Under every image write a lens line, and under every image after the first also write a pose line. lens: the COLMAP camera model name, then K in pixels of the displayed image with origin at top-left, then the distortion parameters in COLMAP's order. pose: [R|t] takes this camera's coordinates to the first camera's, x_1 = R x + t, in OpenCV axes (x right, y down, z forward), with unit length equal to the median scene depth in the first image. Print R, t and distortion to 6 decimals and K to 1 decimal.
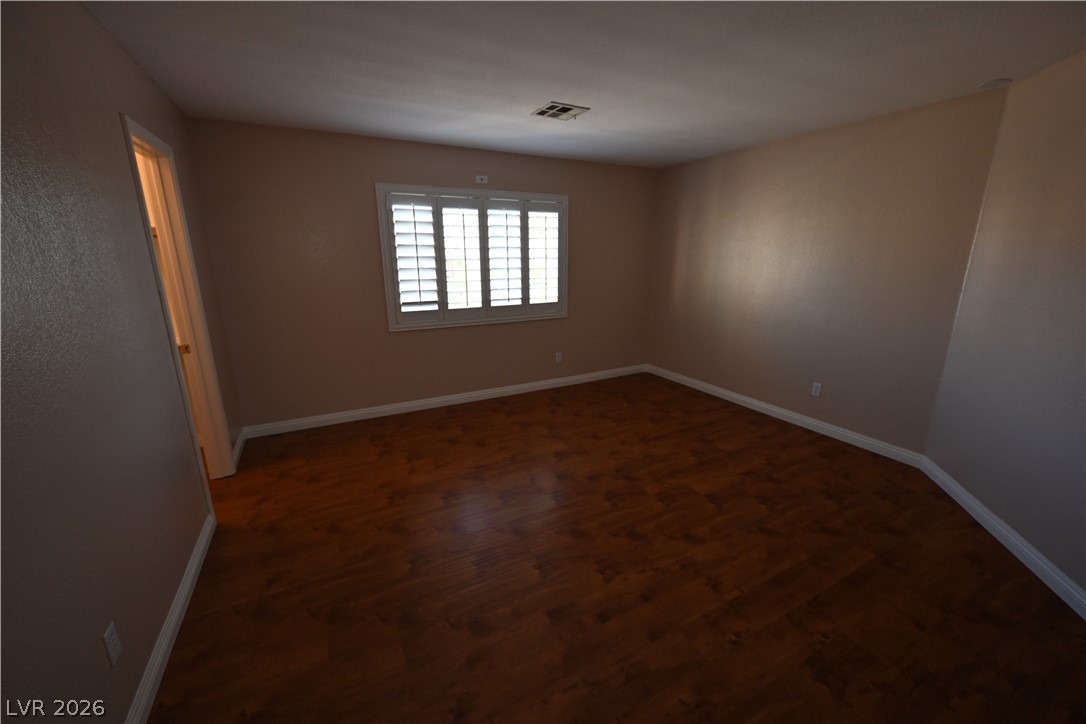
lens RADIAL K [[429.3, 0, 542.1], [0, 429.3, 363.0], [0, 0, 1]] dist [-0.001285, 0.000267]
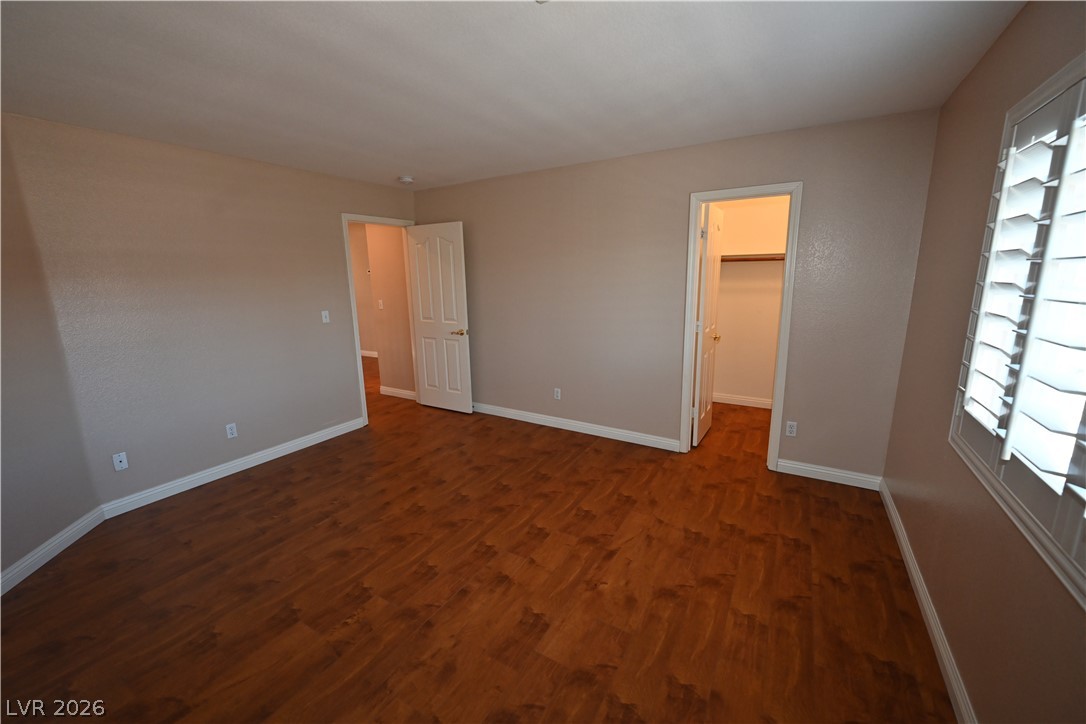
lens RADIAL K [[429.3, 0, 542.1], [0, 429.3, 363.0], [0, 0, 1]] dist [-0.001285, 0.000267]
pose [[-0.849883, 0.124204, -0.512126, 0.350293], [-0.114687, 0.904938, 0.409798, -0.418721], [0.514340, 0.407014, -0.754847, 1.583643]]
